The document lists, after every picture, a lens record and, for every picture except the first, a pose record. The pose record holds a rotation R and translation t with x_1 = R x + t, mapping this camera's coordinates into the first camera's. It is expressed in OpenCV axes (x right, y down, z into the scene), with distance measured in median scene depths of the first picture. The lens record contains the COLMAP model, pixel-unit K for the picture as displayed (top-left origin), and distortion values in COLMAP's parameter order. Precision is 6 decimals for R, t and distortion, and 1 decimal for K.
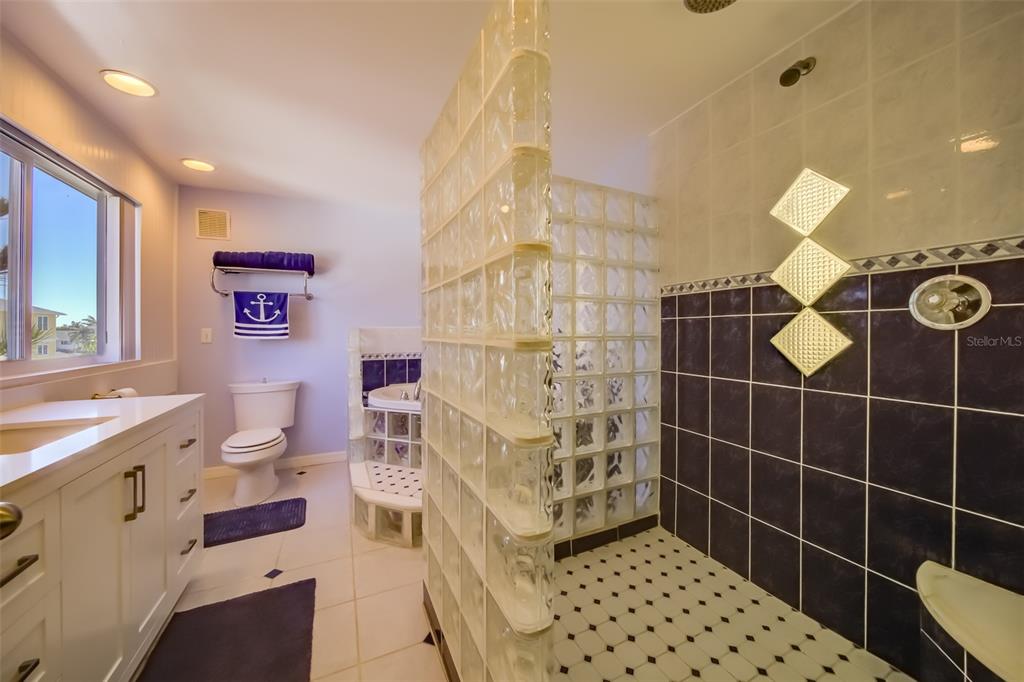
lens RADIAL K [[363.6, 0, 513.5], [0, 363.6, 335.5], [0, 0, 1]] dist [-0.004148, -0.000175]
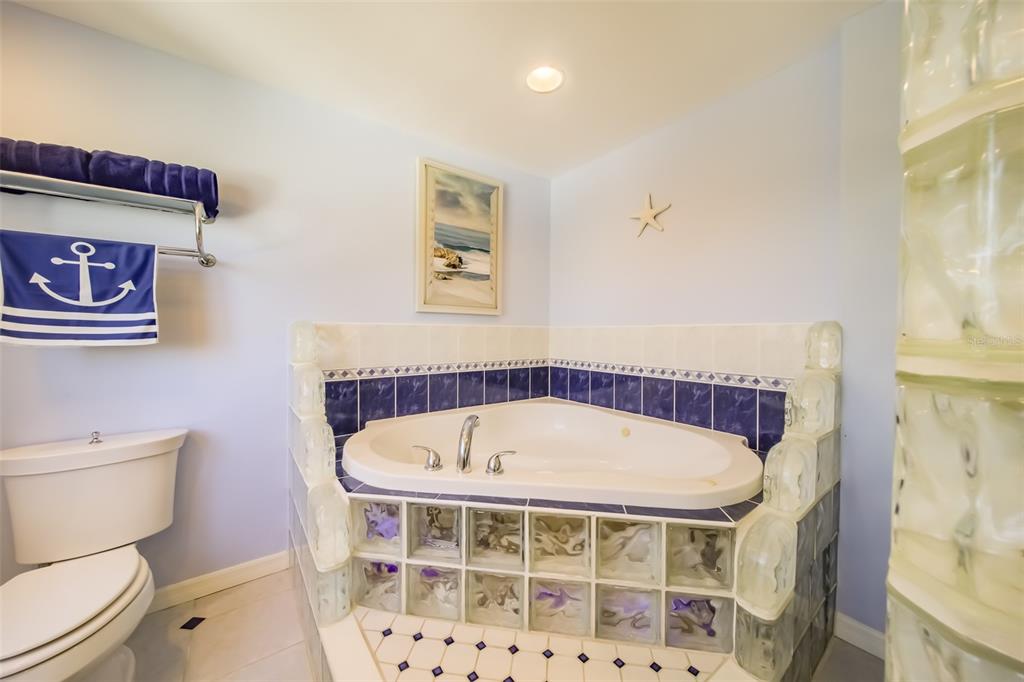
lens RADIAL K [[356.8, 0, 507.6], [0, 356.8, 339.5], [0, 0, 1]] dist [-0.004675, -0.000261]
pose [[0.980385, -0.005906, 0.197001, -0.278069], [0.004806, 0.999970, 0.006063, 0.001658], [-0.197031, -0.004997, 0.980384, 0.480208]]
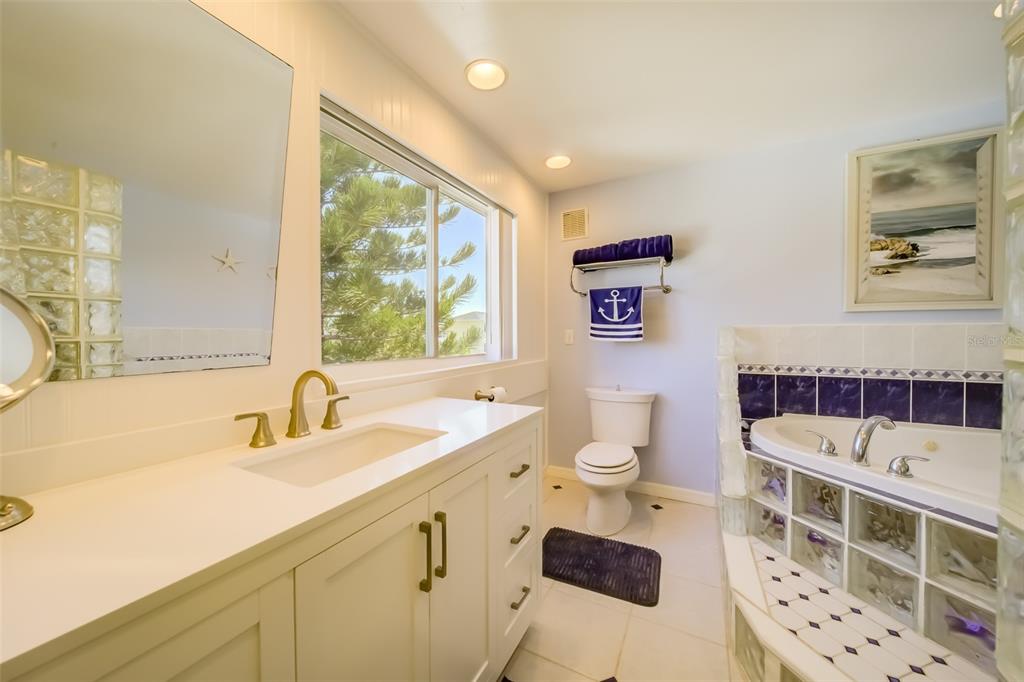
lens RADIAL K [[363.6, 0, 513.5], [0, 363.6, 335.5], [0, 0, 1]] dist [-0.004148, -0.000175]
pose [[0.606885, -0.001235, -0.794788, -0.141601], [-0.002176, 0.999992, -0.003216, -0.000708], [0.794786, 0.003682, 0.606878, 0.266804]]
